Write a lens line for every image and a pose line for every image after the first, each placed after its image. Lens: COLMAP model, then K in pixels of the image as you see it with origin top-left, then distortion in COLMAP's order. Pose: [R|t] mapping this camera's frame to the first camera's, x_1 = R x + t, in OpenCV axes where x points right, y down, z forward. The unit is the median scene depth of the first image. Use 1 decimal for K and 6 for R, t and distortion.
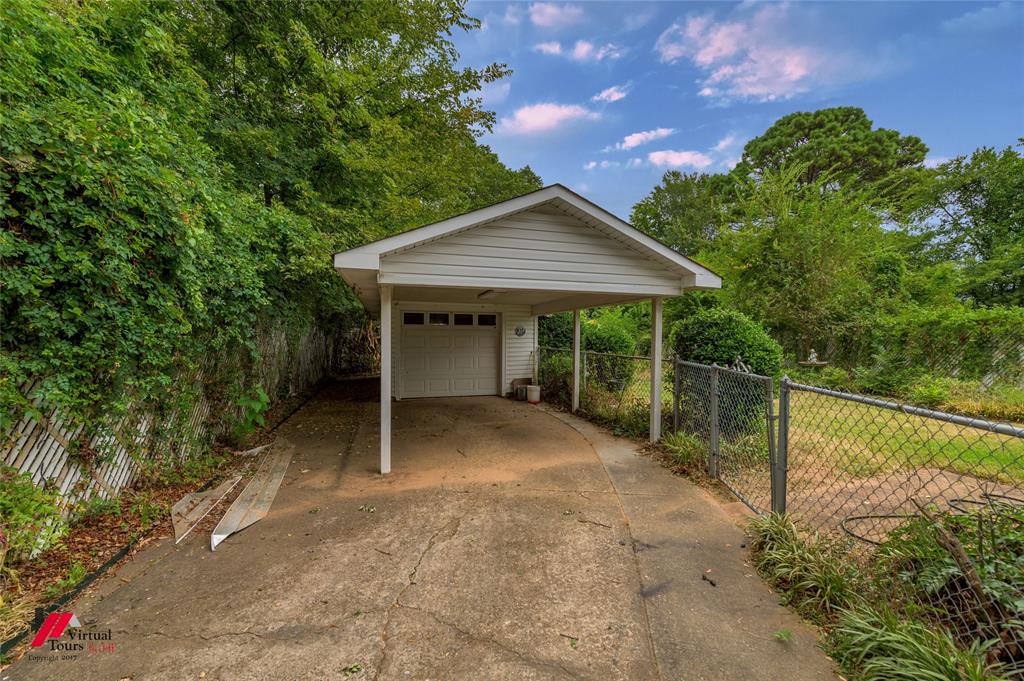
lens RADIAL K [[415.9, 0, 514.0], [0, 415.9, 330.9], [0, 0, 1]] dist [0.002418, 0.000496]
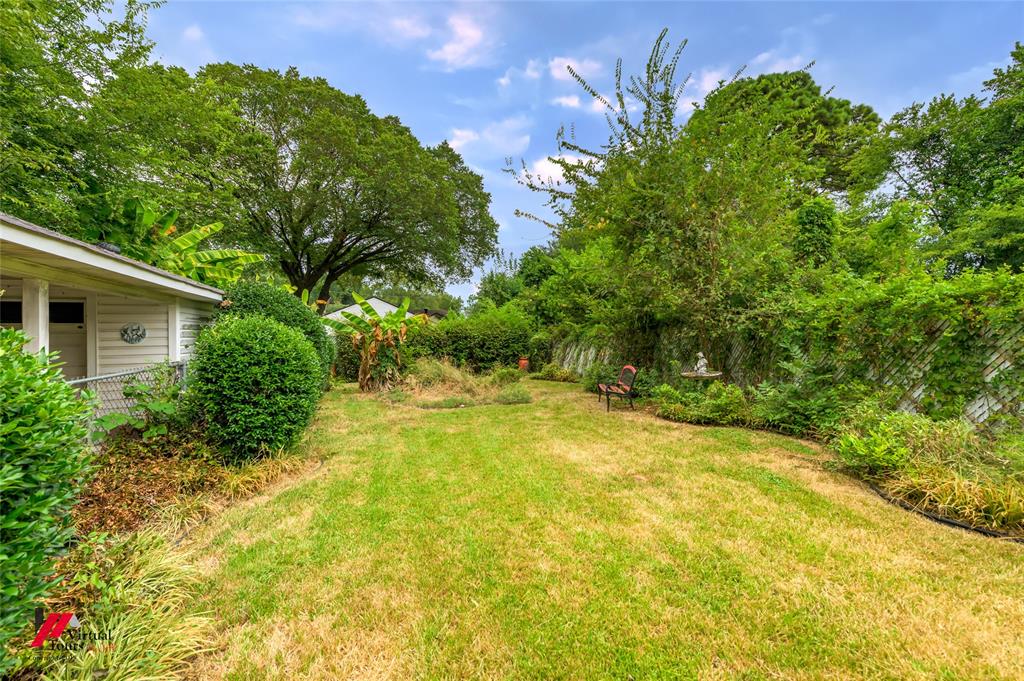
lens RADIAL K [[419.9, 0, 514.7], [0, 419.9, 331.0], [0, 0, 1]] dist [0.017725, -0.006222]
pose [[0.997978, -0.019171, 0.060596, 0.408623], [0.019158, 0.999816, 0.000797, 0.005587], [-0.060600, 0.000365, 0.998162, 0.391258]]
